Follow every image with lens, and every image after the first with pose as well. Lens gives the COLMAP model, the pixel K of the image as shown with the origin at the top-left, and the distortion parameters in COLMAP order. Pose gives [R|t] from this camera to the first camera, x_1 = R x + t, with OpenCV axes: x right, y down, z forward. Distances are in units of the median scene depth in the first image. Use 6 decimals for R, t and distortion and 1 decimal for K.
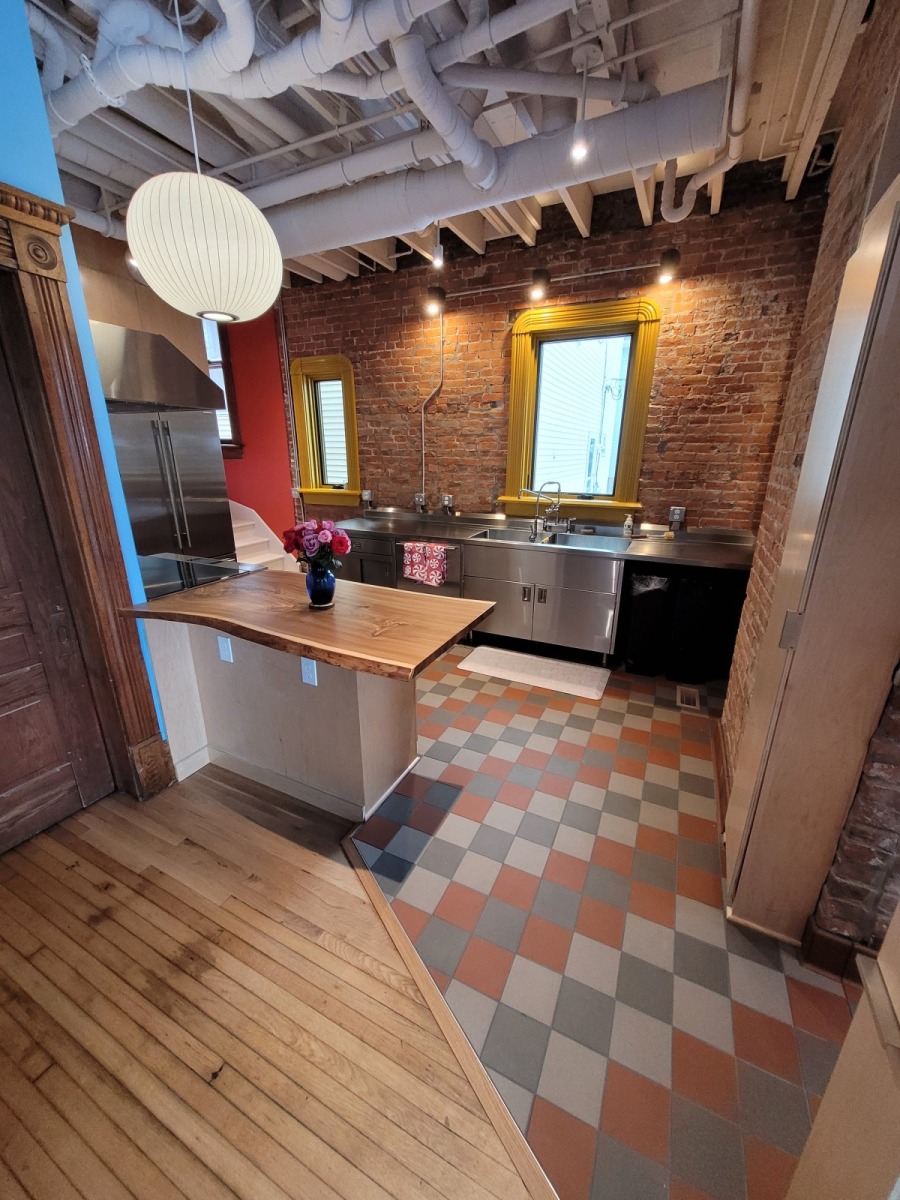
lens RADIAL K [[466.7, 0, 450.5], [0, 466.7, 597.7], [0, 0, 1]] dist [0.000327, 0.000049]
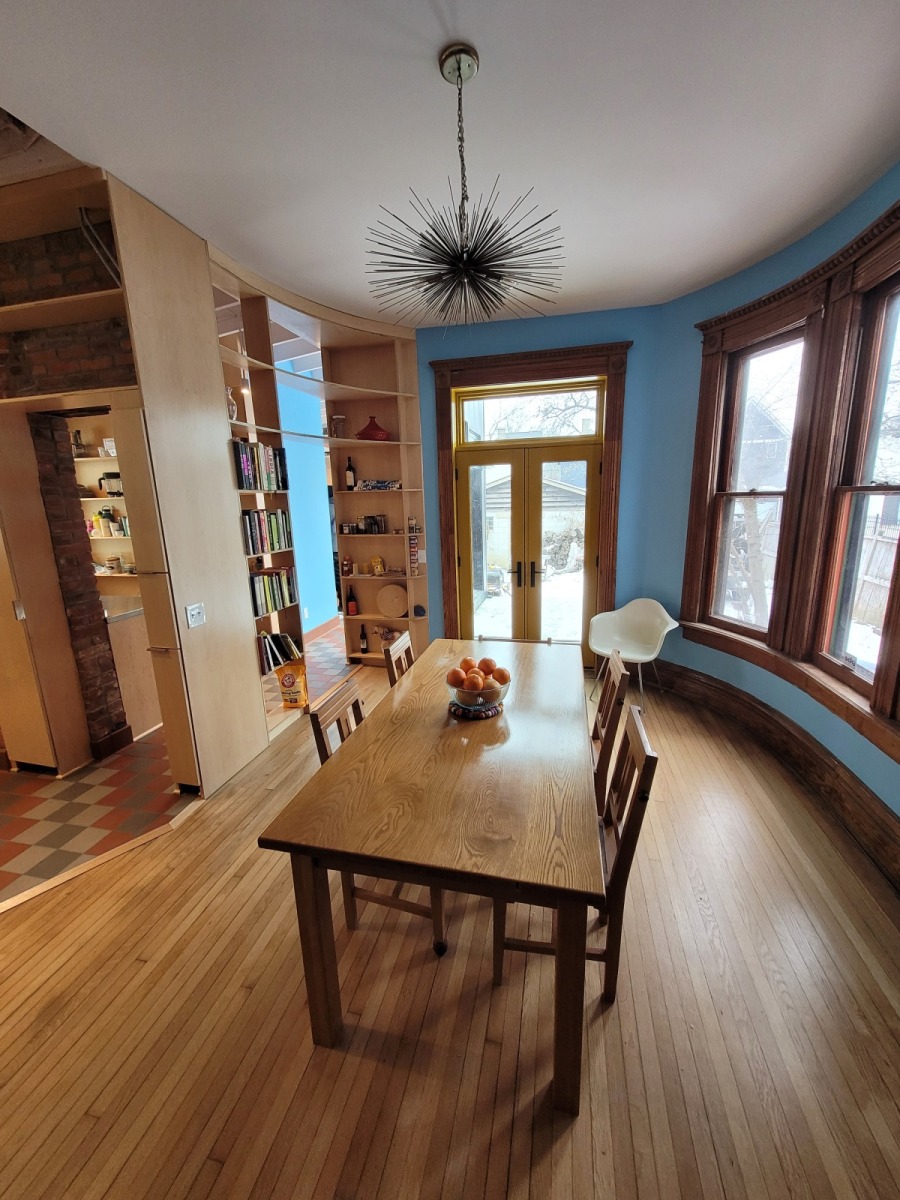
lens RADIAL K [[466.7, 0, 449.9], [0, 466.7, 600.8], [0, 0, 1]] dist [0.000327, 0.000049]
pose [[-0.222030, -0.201494, 0.953993, -1.509965], [0.327715, 0.906074, 0.267644, 0.101820], [-0.918317, 0.372063, -0.135143, -0.422188]]
